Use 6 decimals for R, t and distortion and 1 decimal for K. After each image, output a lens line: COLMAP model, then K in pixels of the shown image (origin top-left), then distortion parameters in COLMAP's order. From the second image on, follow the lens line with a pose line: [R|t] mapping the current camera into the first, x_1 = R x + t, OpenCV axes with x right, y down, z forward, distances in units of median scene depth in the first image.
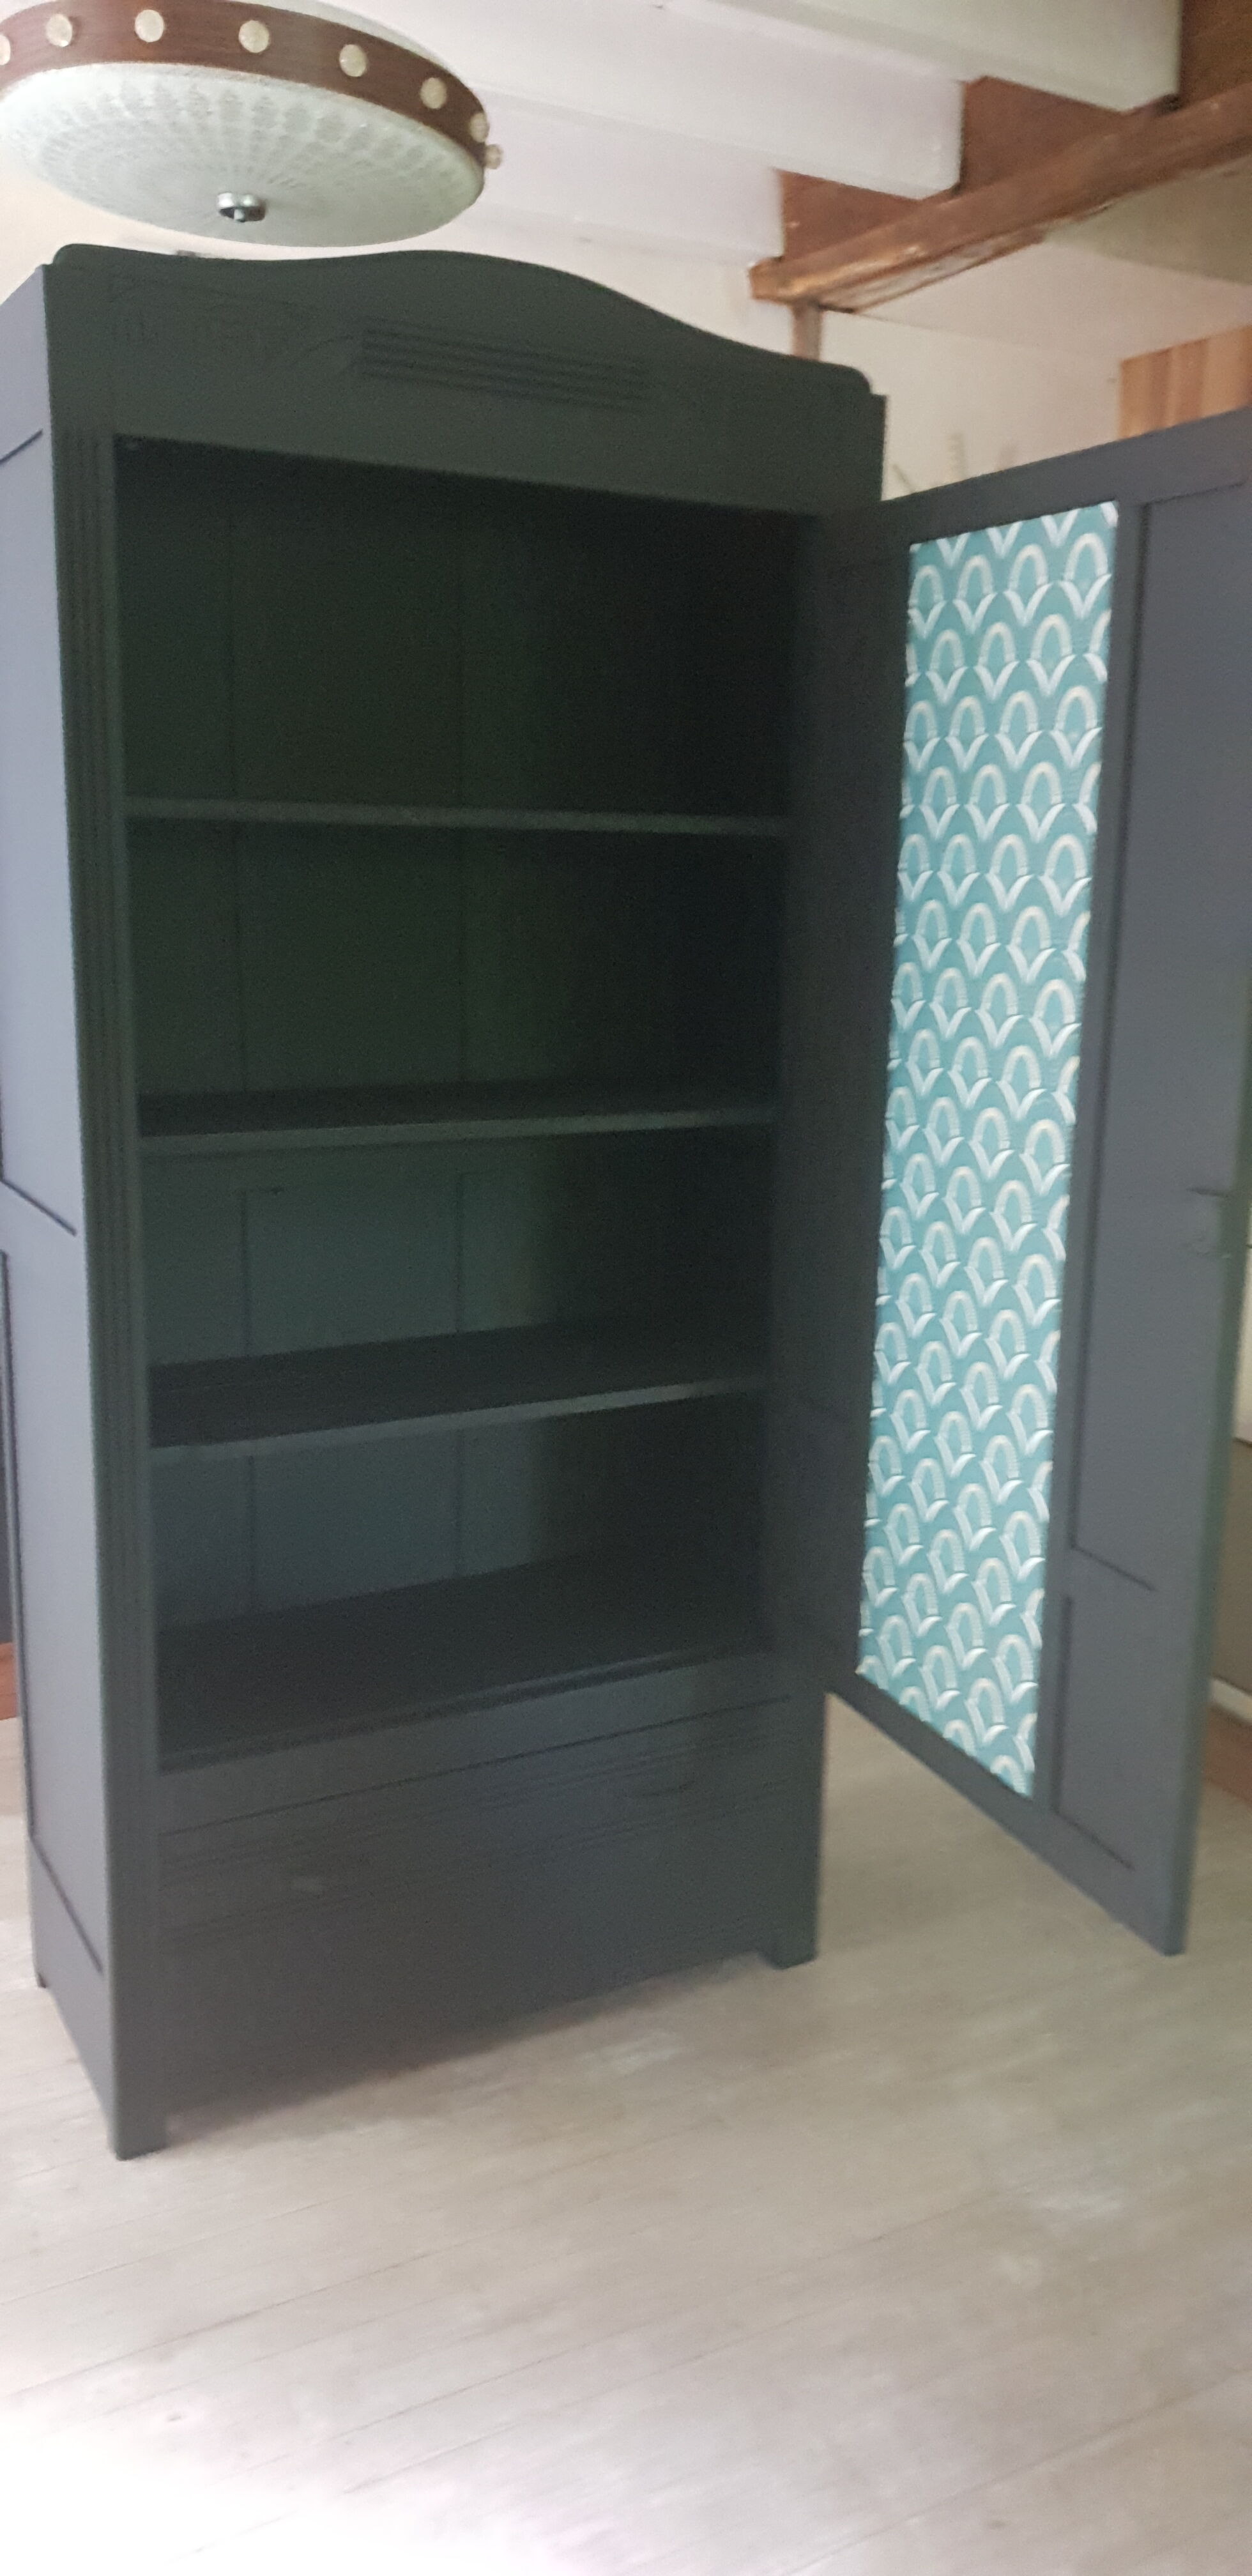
lens RADIAL K [[2037.5, 0, 601.2], [0, 2037.5, 1286.1], [0, 0, 1]] dist [0.015085, 0.013890]
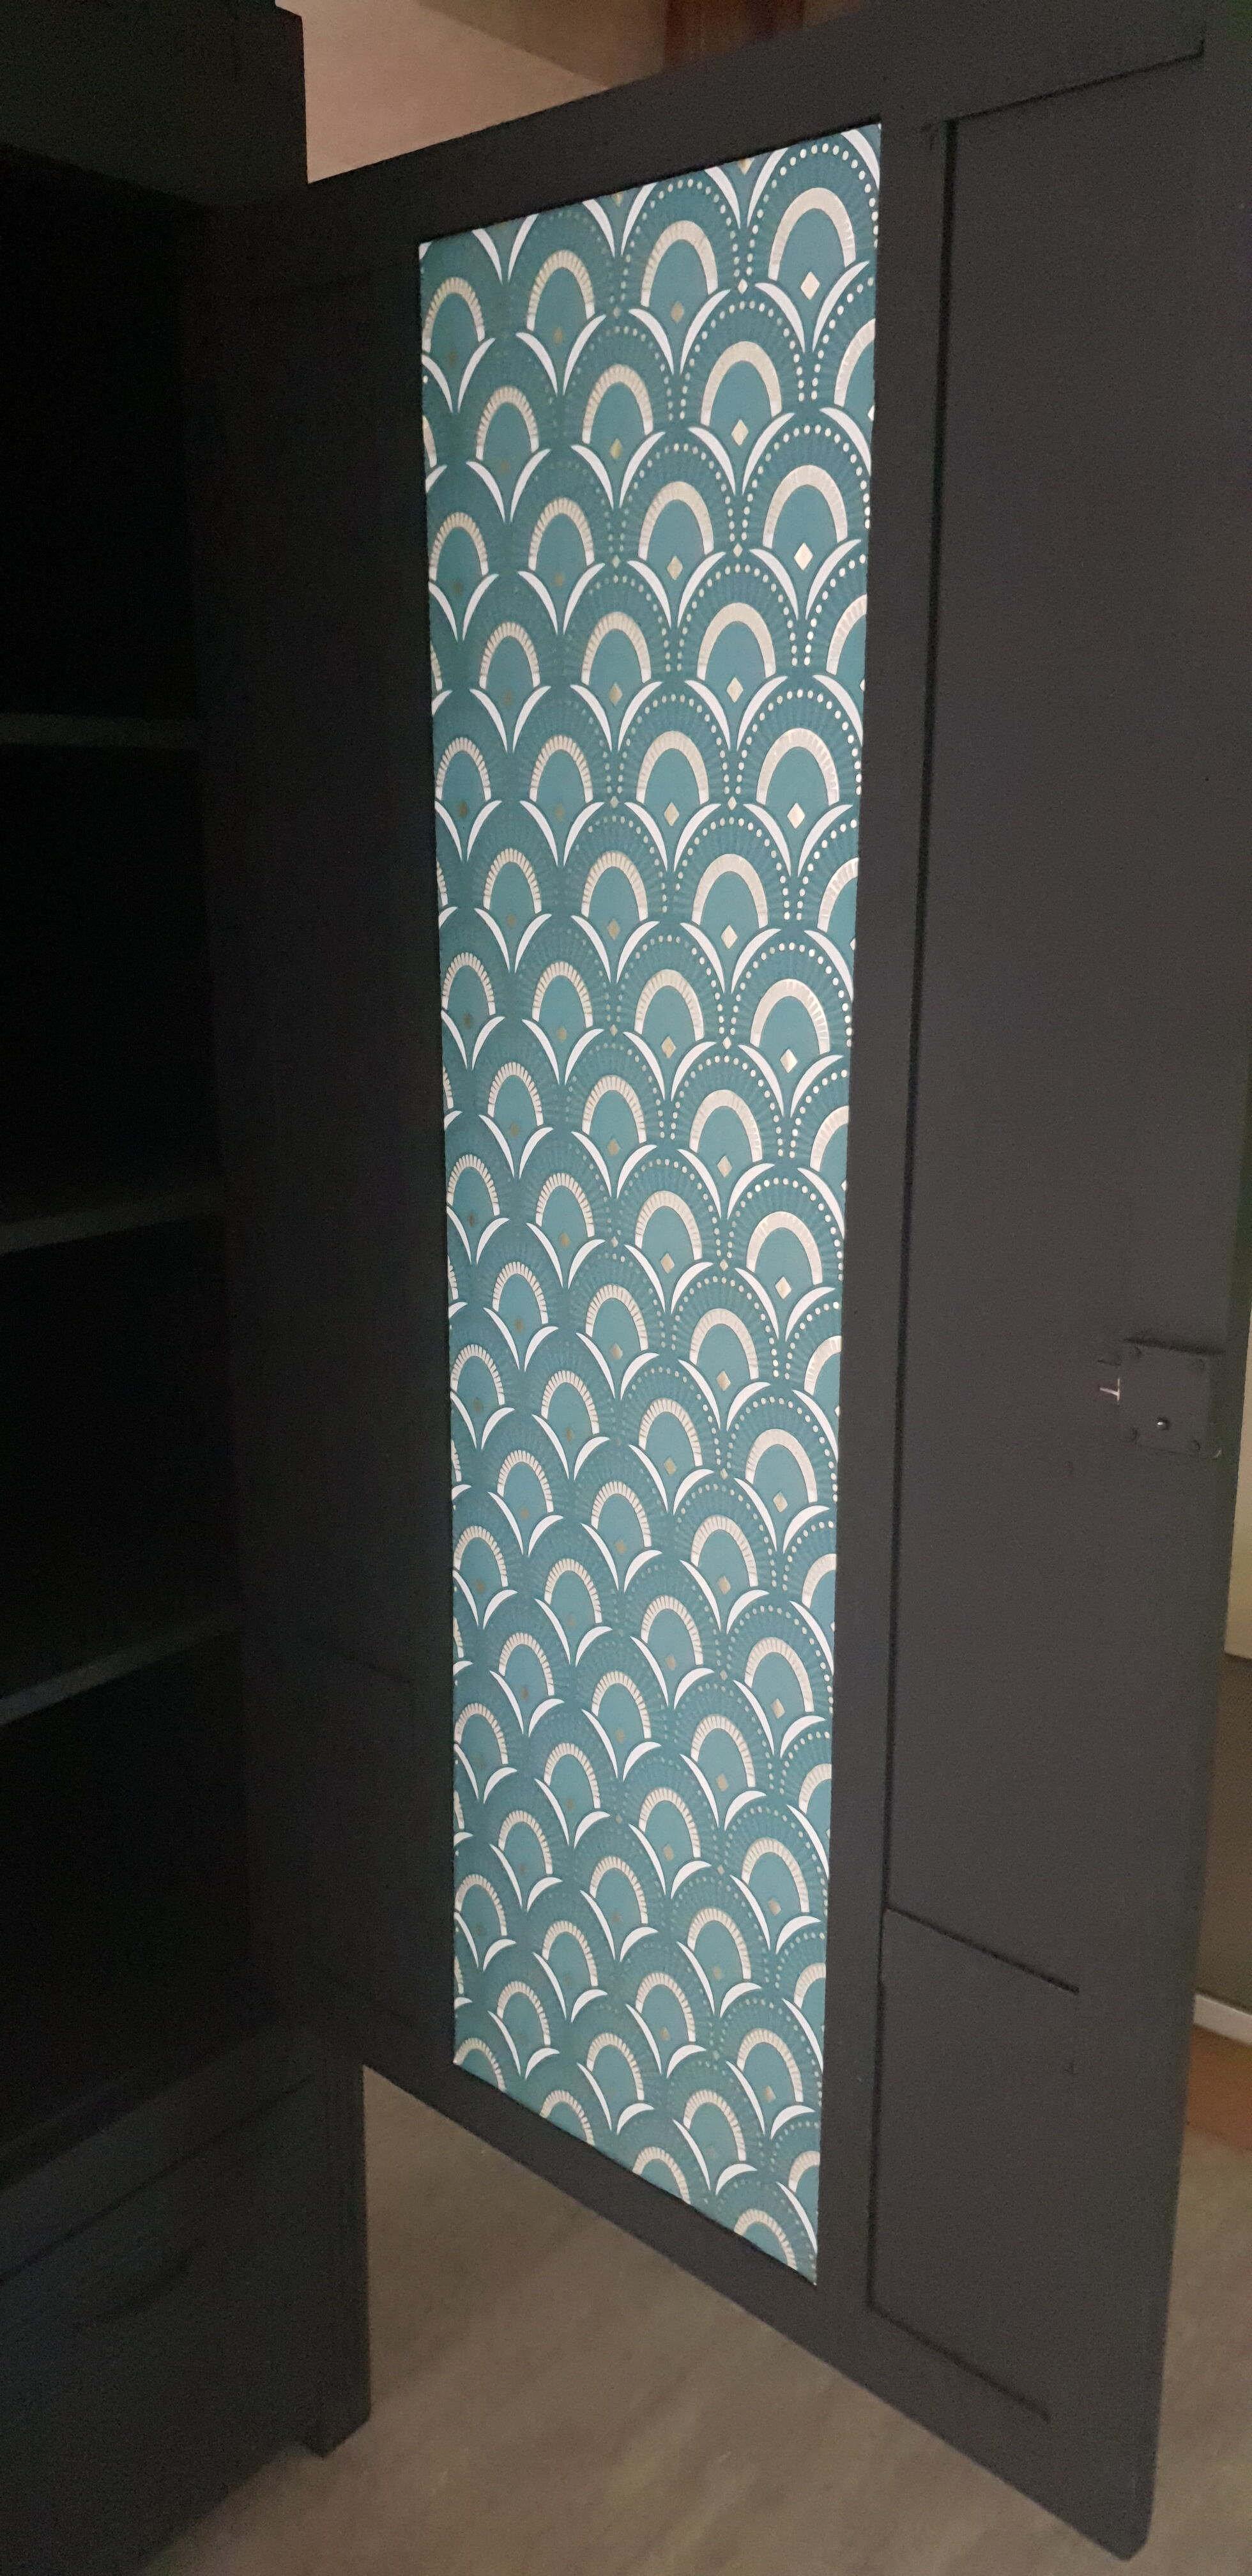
lens RADIAL K [[2037.5, 0, 623.9], [0, 2037.5, 1287.2], [0, 0, 1]] dist [0.015085, 0.013890]
pose [[0.916890, -0.103436, 0.385505, -0.054029], [0.094620, 0.994634, 0.041829, -0.083817], [-0.387763, -0.001876, 0.921757, 0.441909]]
